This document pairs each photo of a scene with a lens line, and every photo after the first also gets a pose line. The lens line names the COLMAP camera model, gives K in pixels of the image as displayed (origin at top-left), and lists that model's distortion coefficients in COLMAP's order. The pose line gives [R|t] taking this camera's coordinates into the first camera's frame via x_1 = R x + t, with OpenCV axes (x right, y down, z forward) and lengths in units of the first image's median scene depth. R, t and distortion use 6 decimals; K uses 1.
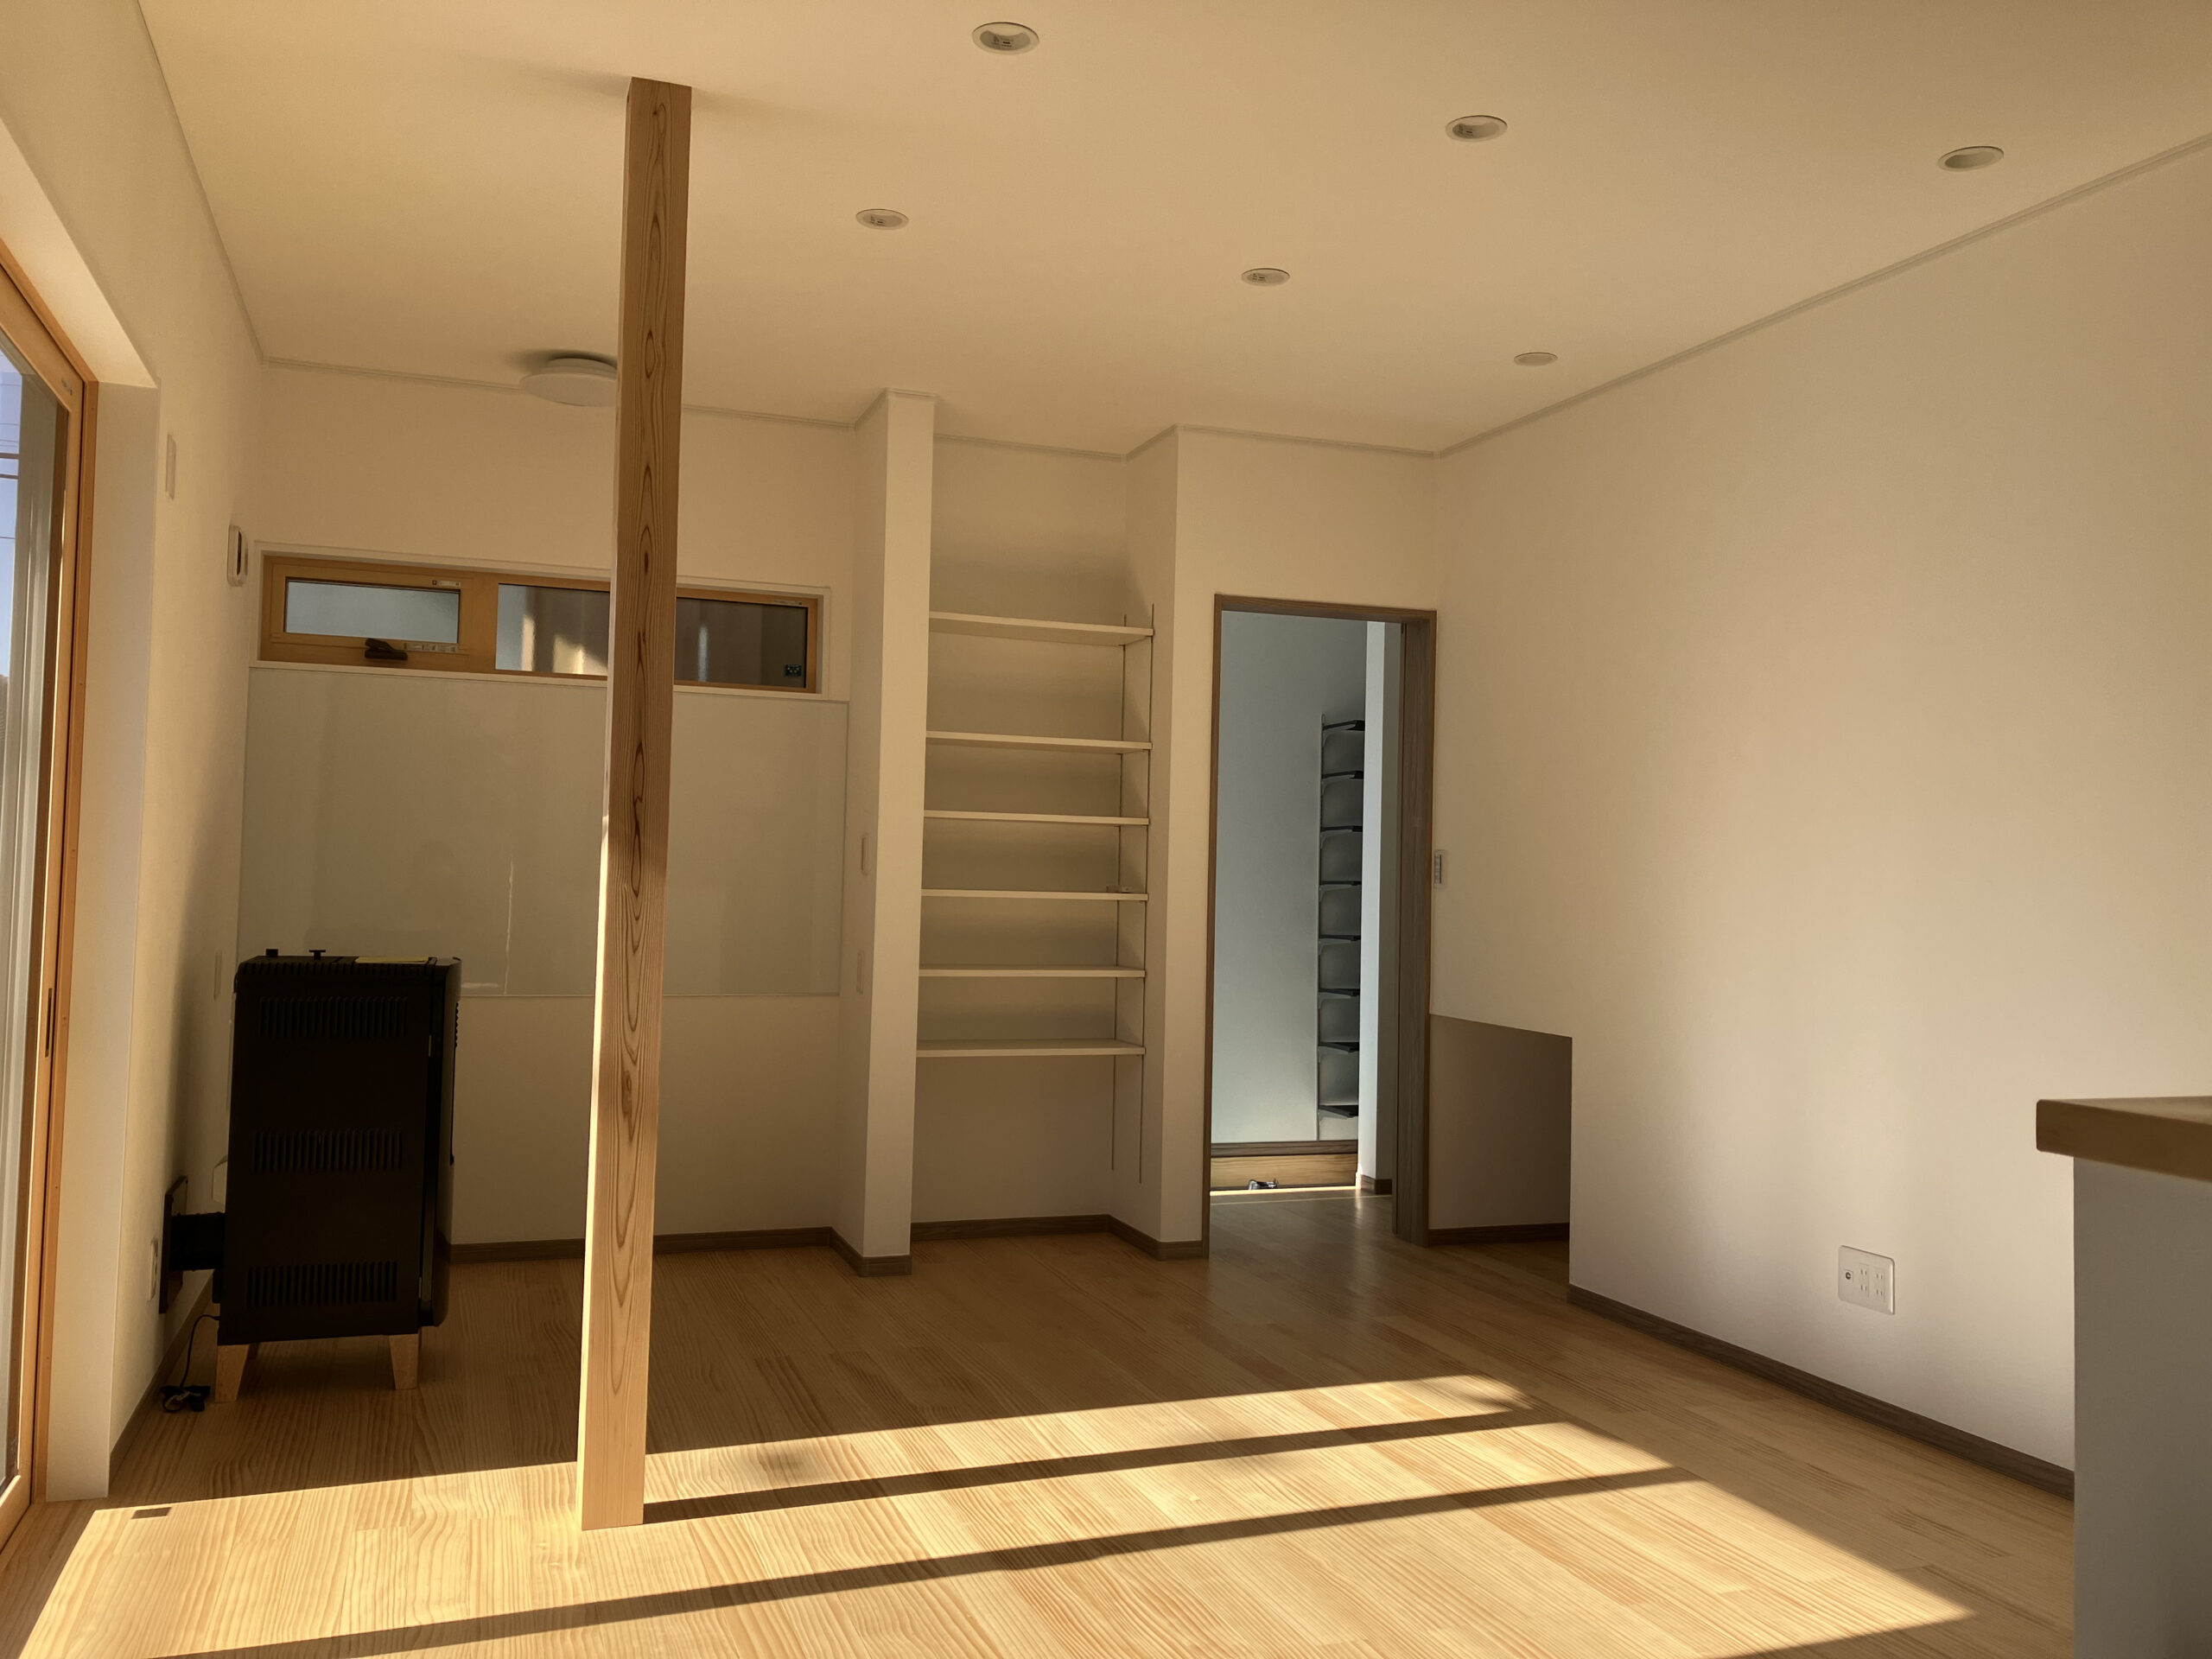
lens RADIAL K [[1811.1, 0, 1106.0], [0, 1811.1, 829.5], [0, 0, 1]] dist [-0.007762, -0.007775]
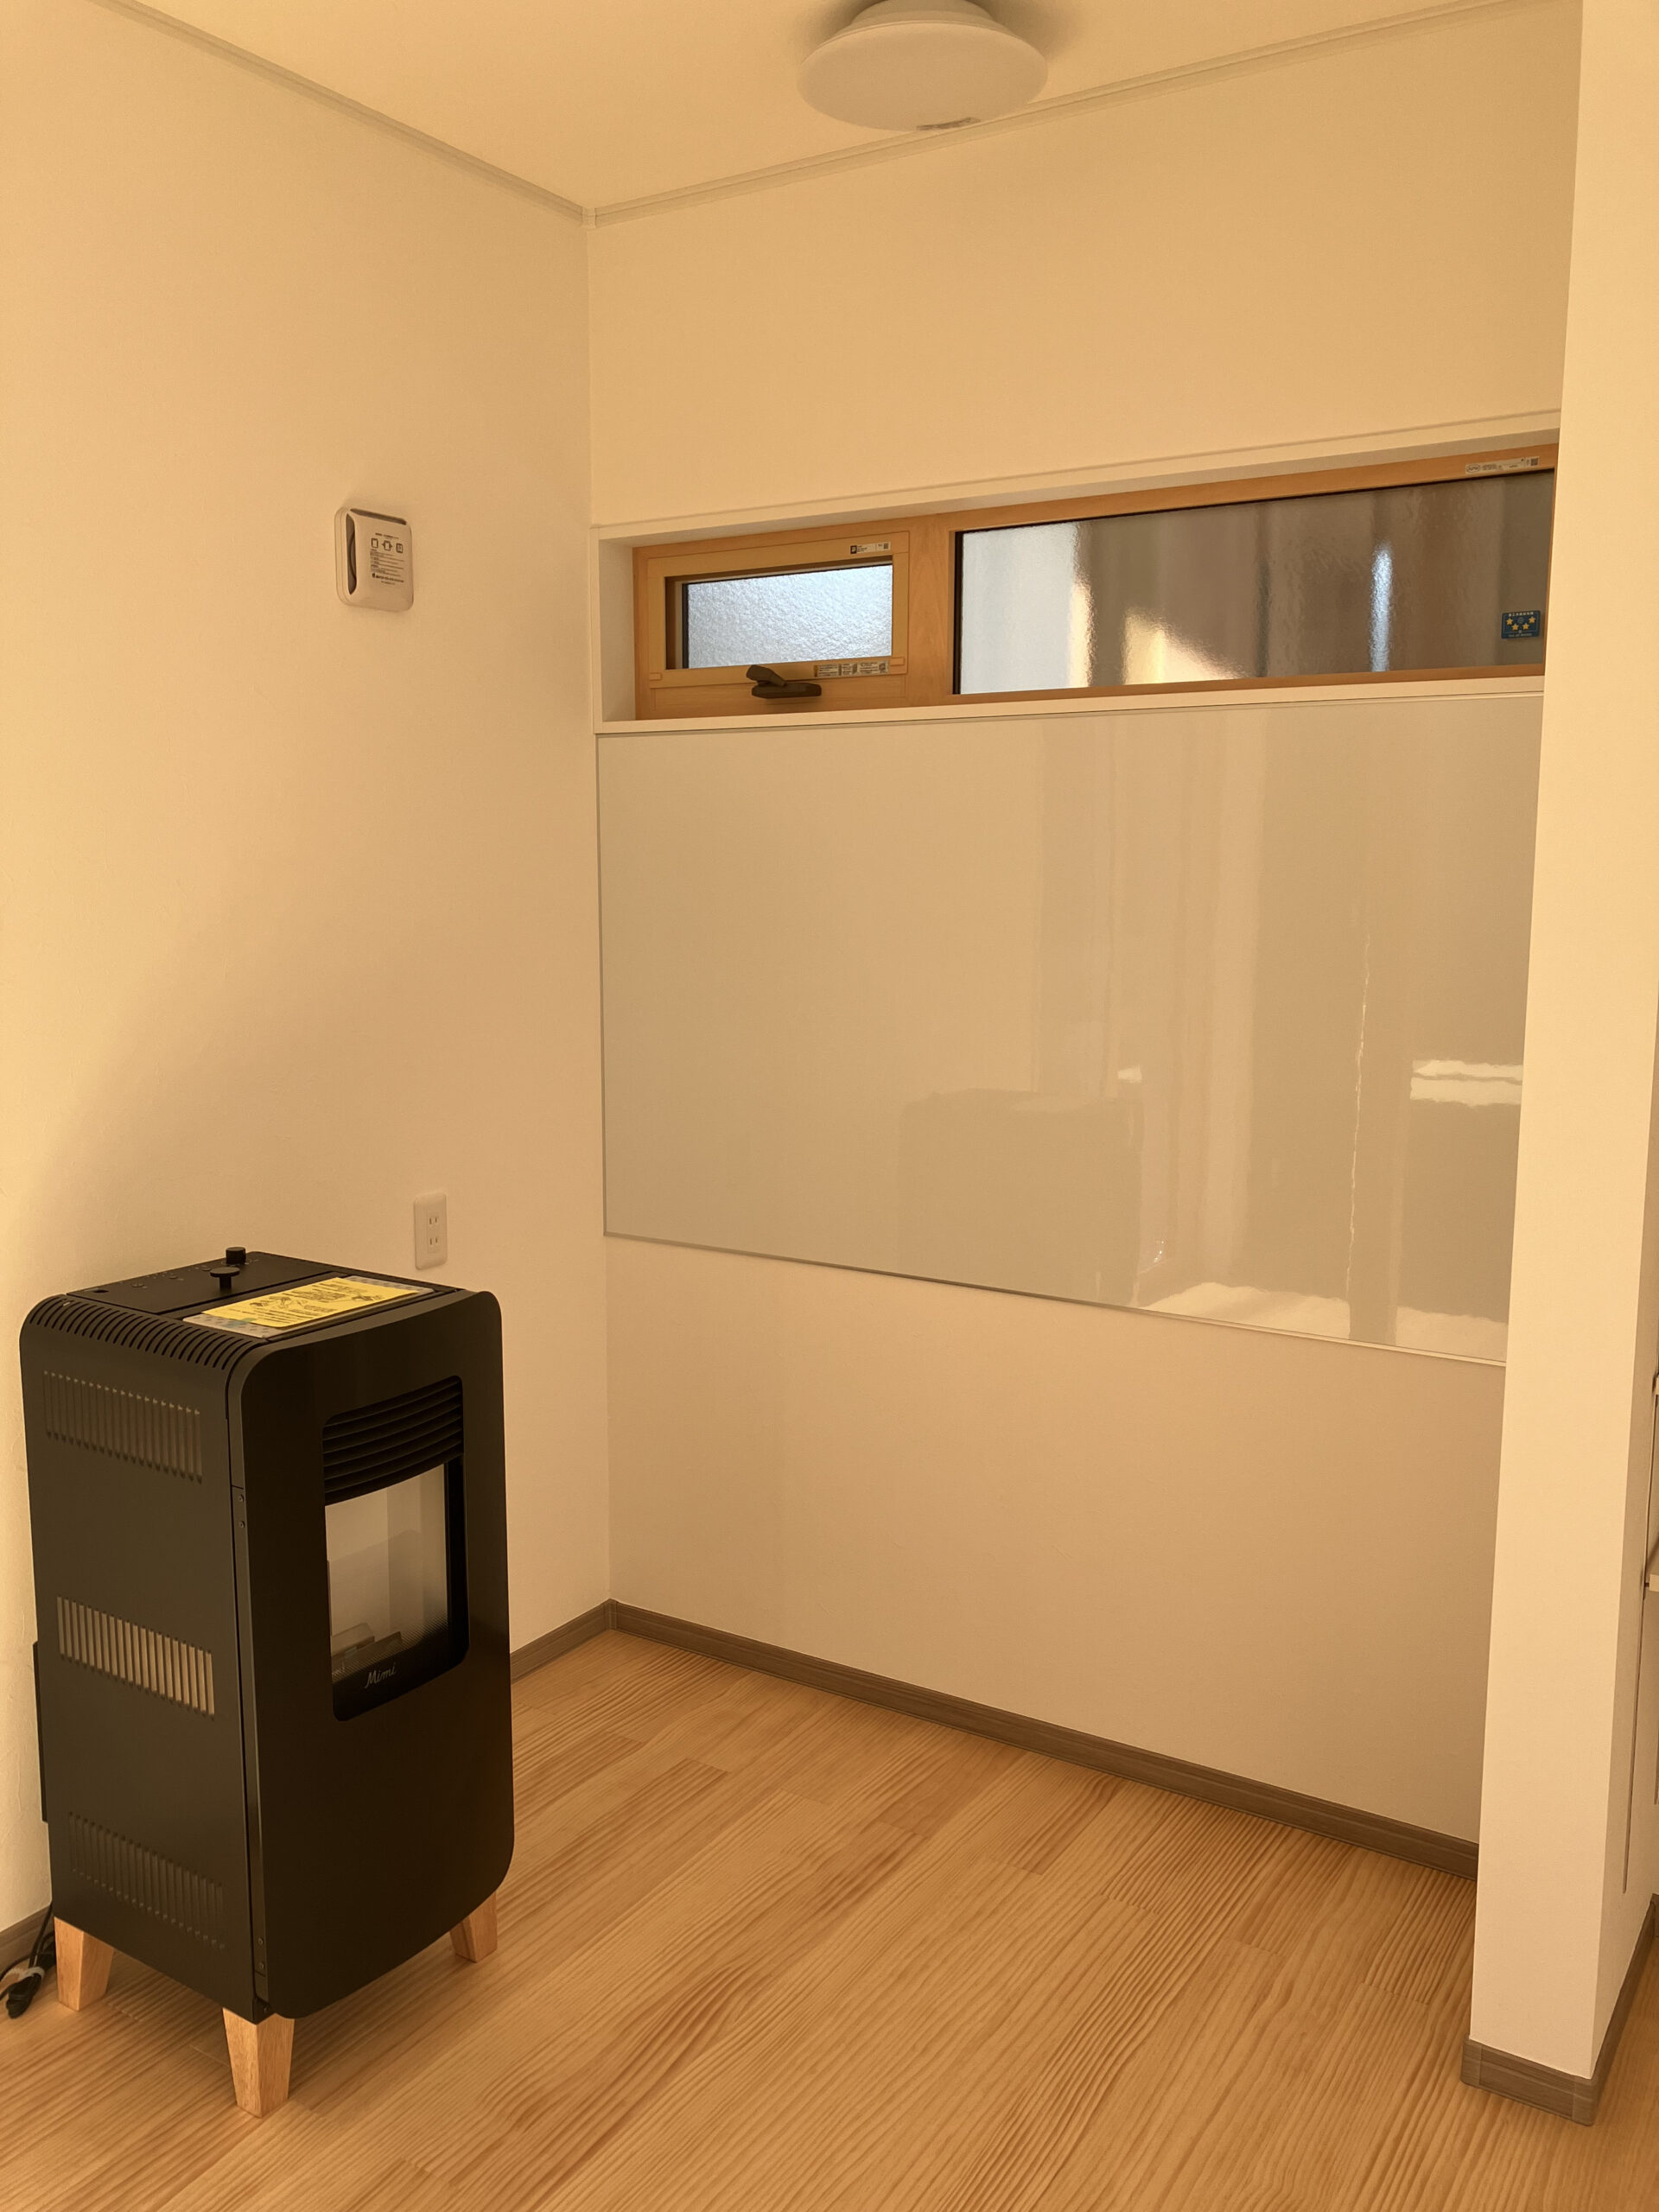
lens RADIAL K [[1811.1, 0, 829.5], [0, 1811.1, 1106.0], [0, 0, 1]] dist [-0.007762, -0.007775]
pose [[0.570919, 0.094116, -0.815594, 0.095328], [0.037084, 0.989438, 0.140136, -0.041557], [0.820168, -0.110252, 0.561399, 0.617201]]
